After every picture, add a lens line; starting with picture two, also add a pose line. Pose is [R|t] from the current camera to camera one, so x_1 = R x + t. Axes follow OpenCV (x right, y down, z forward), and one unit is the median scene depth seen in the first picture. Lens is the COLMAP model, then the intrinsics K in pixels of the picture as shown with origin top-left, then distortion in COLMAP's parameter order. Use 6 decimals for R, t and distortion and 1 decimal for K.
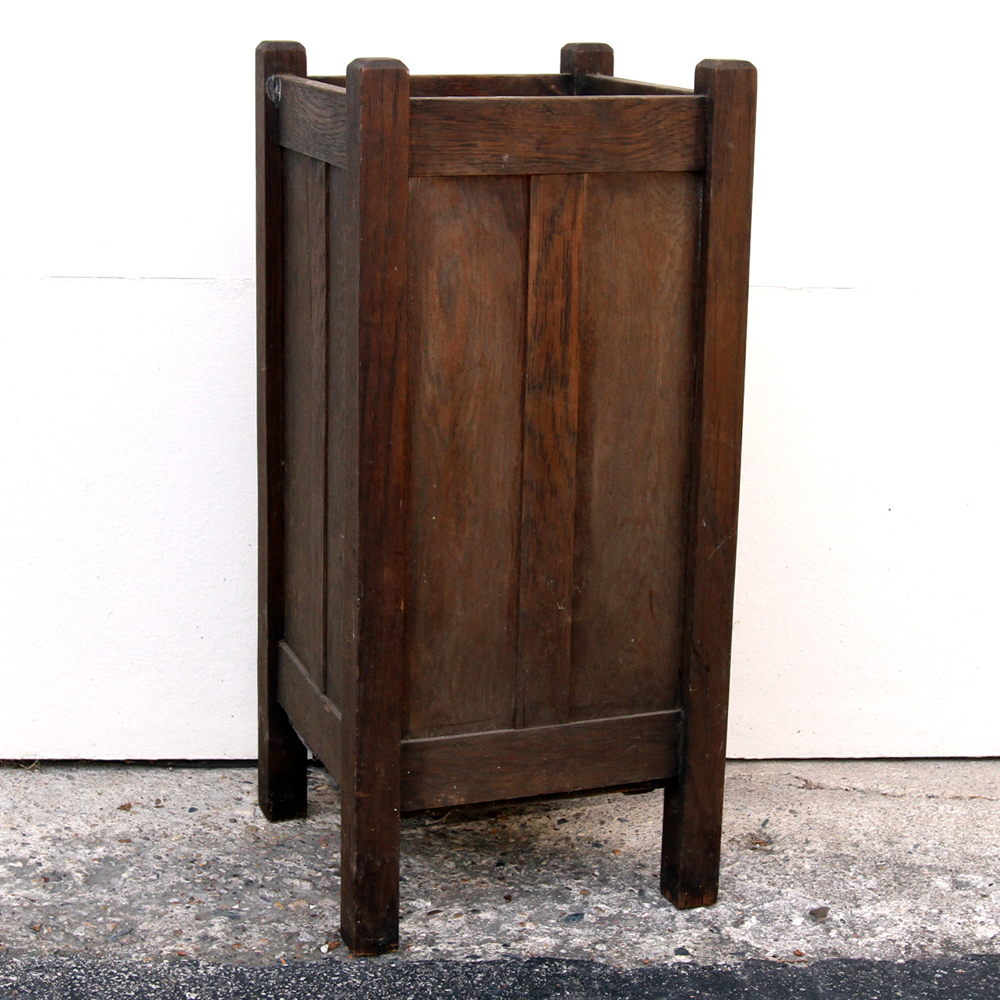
lens RADIAL K [[2140.2, 0, 499.5], [0, 2140.2, 498.8], [0, 0, 1]] dist [-0.081864, 0.000000]
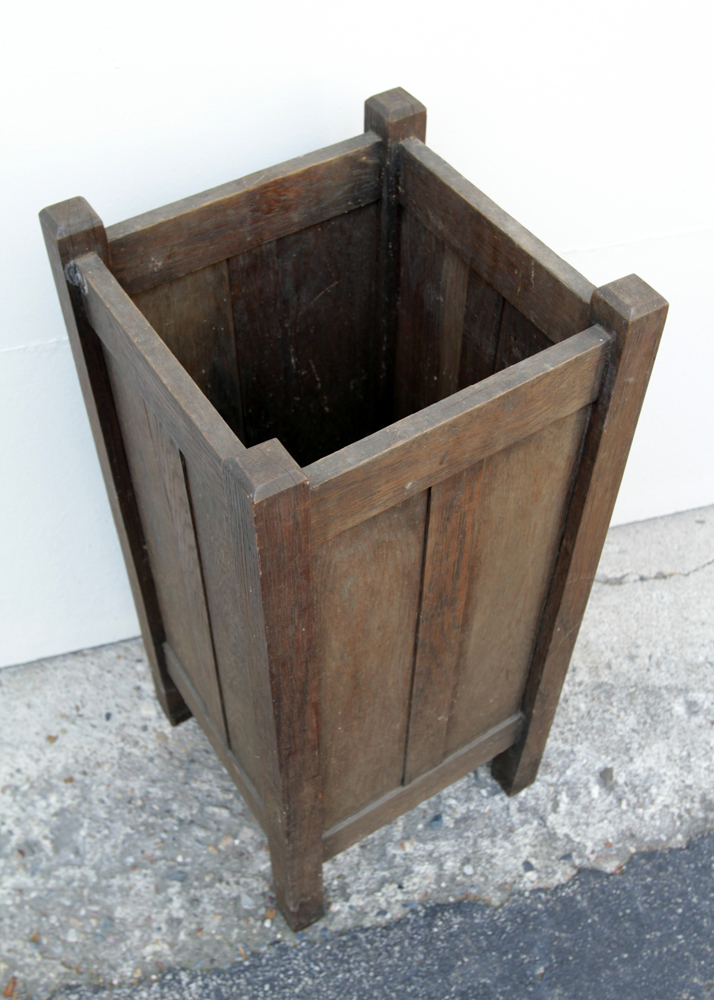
lens RADIAL K [[1103.5, 0, 359.7], [0, 1103.5, 504.1], [0, 0, 1]] dist [-0.061574, 0.000000]
pose [[0.976386, -0.171219, 0.131740, -0.068026], [0.061535, 0.804963, 0.590126, -0.371951], [-0.207086, -0.568084, 0.796490, 0.572454]]
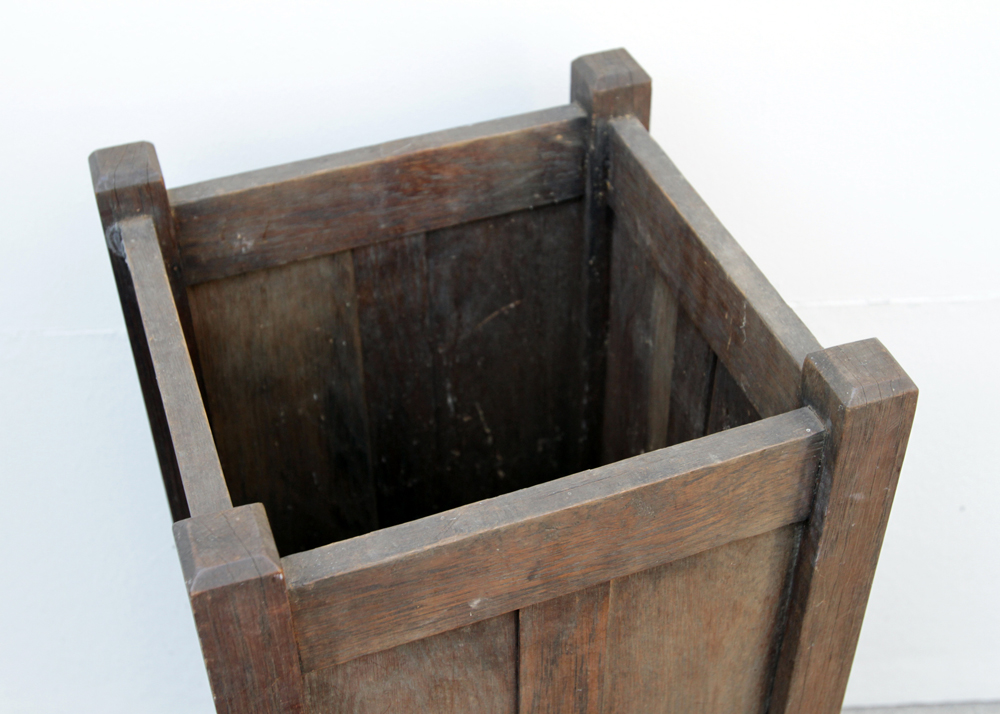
lens RADIAL K [[1394.4, 0, 500.7], [0, 1394.4, 365.4], [0, 0, 1]] dist [-0.036864, 0.000000]
pose [[0.999531, -0.014498, -0.026966, 0.018575], [0.025092, 0.892561, 0.450228, -0.344043], [0.017541, -0.450694, 0.892506, 0.615266]]
